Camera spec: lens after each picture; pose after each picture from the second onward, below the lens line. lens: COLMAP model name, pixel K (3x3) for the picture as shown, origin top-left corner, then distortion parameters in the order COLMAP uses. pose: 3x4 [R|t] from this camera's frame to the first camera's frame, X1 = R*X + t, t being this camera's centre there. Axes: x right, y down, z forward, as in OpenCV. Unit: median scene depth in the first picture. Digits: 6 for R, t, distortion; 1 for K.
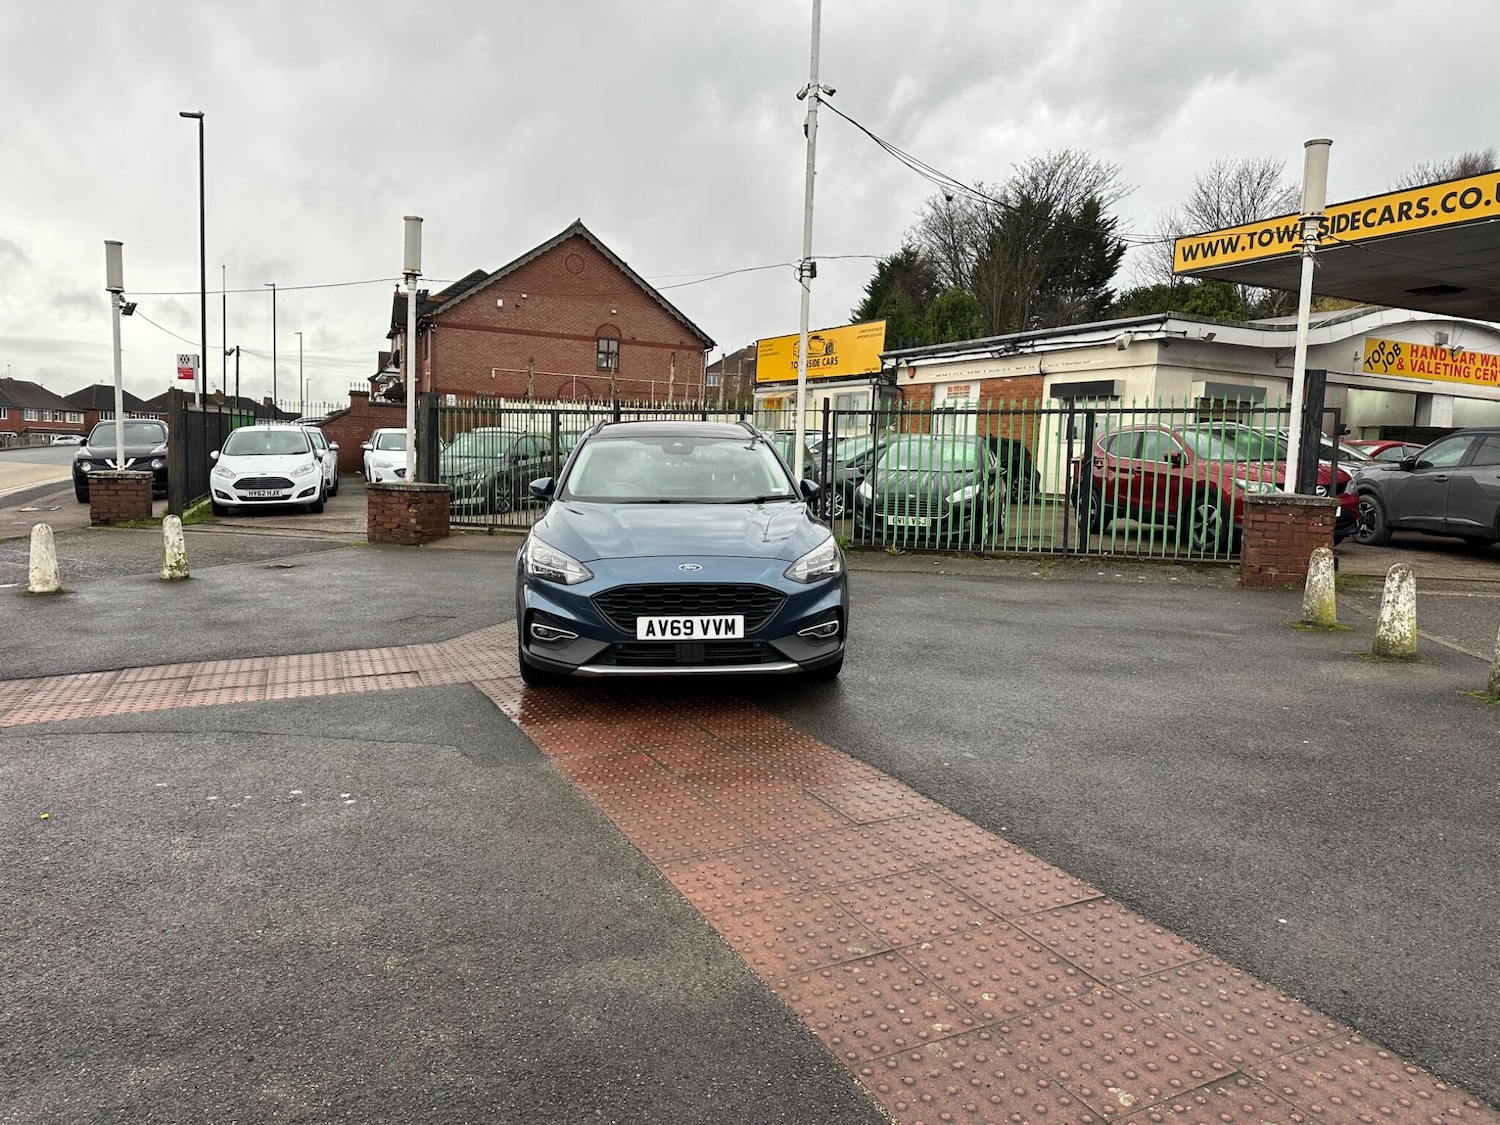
lens RADIAL K [[1021.0, 0, 742.6], [0, 1021.0, 561.1], [0, 0, 1]] dist [0.073865, -0.092450]
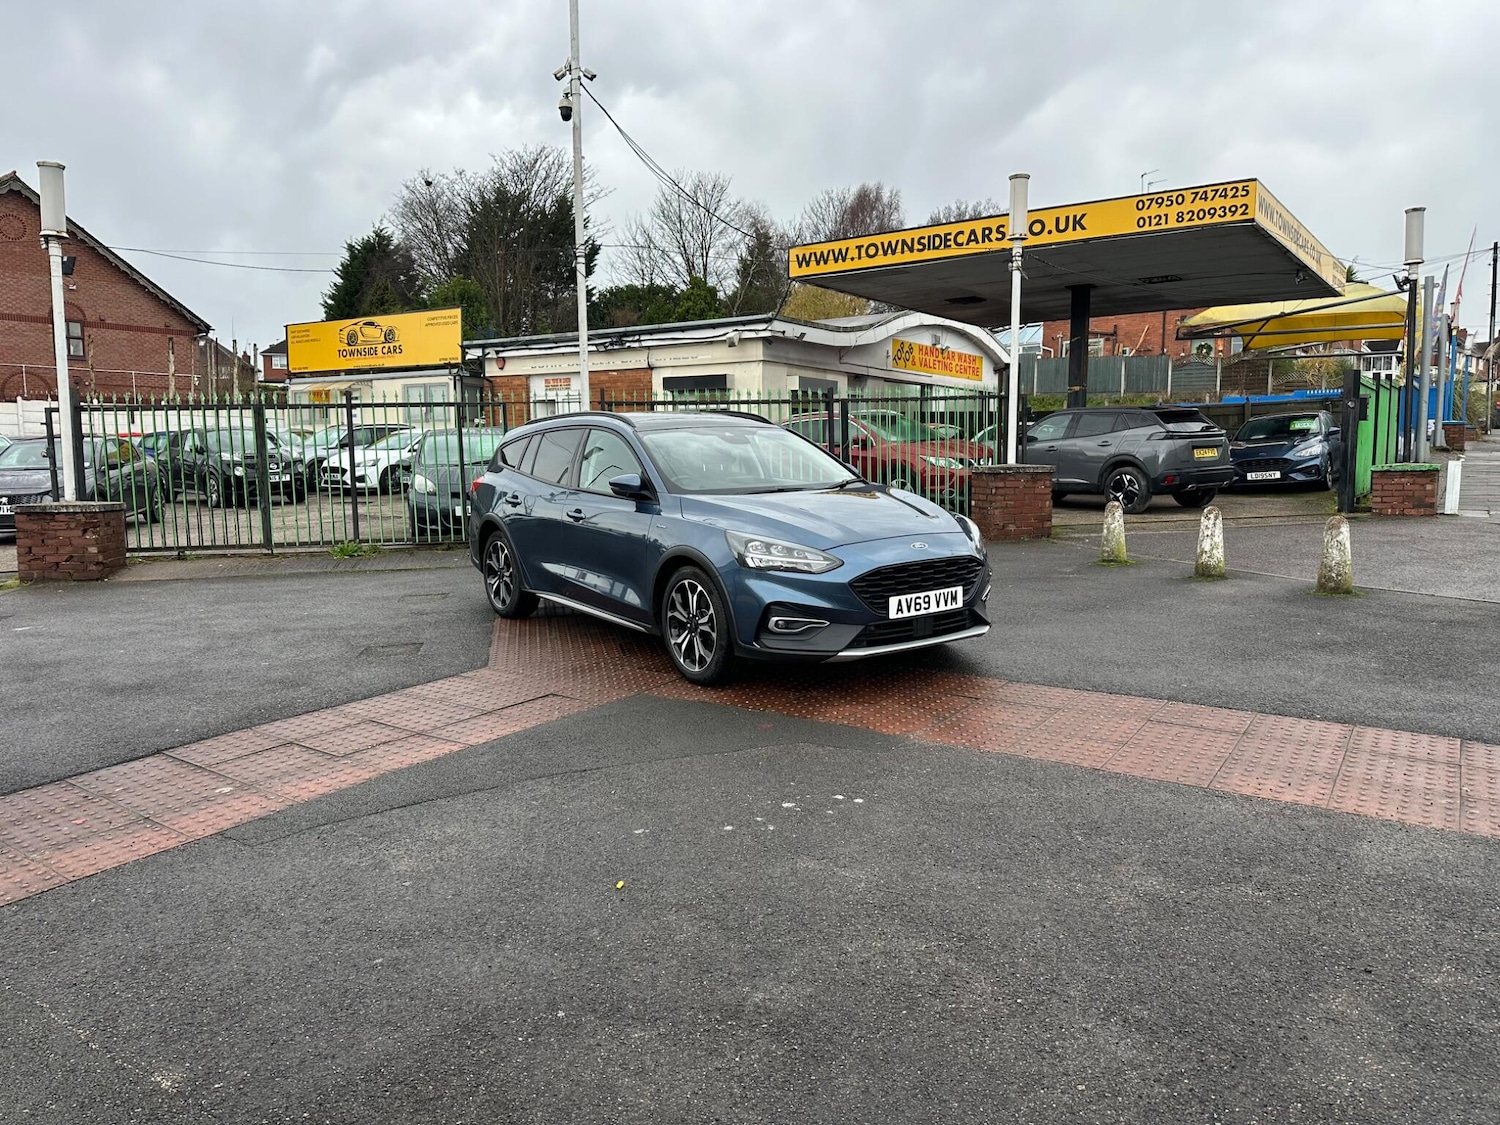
lens RADIAL K [[1017.4, 0, 750.4], [0, 1017.4, 581.7], [0, 0, 1]] dist [0.129785, -0.211578]
pose [[0.871035, -0.097890, 0.481368, -0.218709], [0.085514, 0.995197, 0.047645, -0.006852], [-0.483720, -0.000336, 0.875223, 0.047687]]
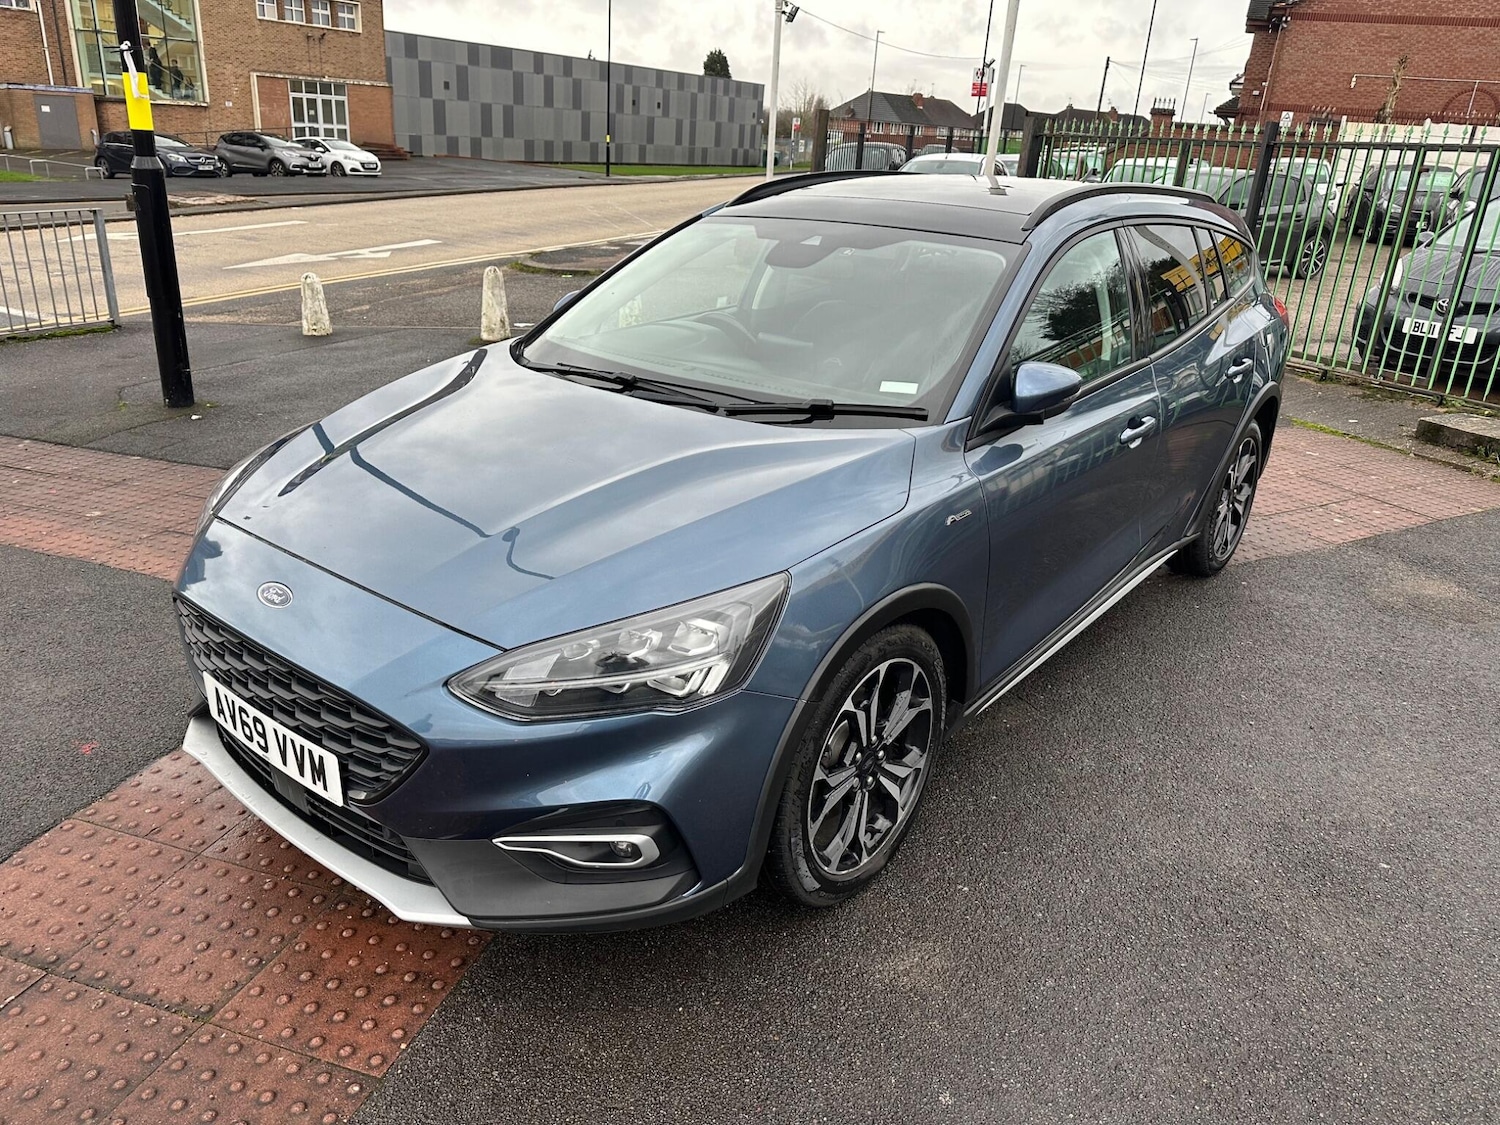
lens RADIAL K [[1059.7, 0, 743.6], [0, 1059.7, 556.9], [0, 0, 1]] dist [-0.011842, 0.011358]
pose [[0.713577, 0.267812, -0.647368, 0.104315], [-0.105808, 0.954648, 0.278303, -0.043726], [0.692541, -0.130094, 0.709551, 0.254333]]
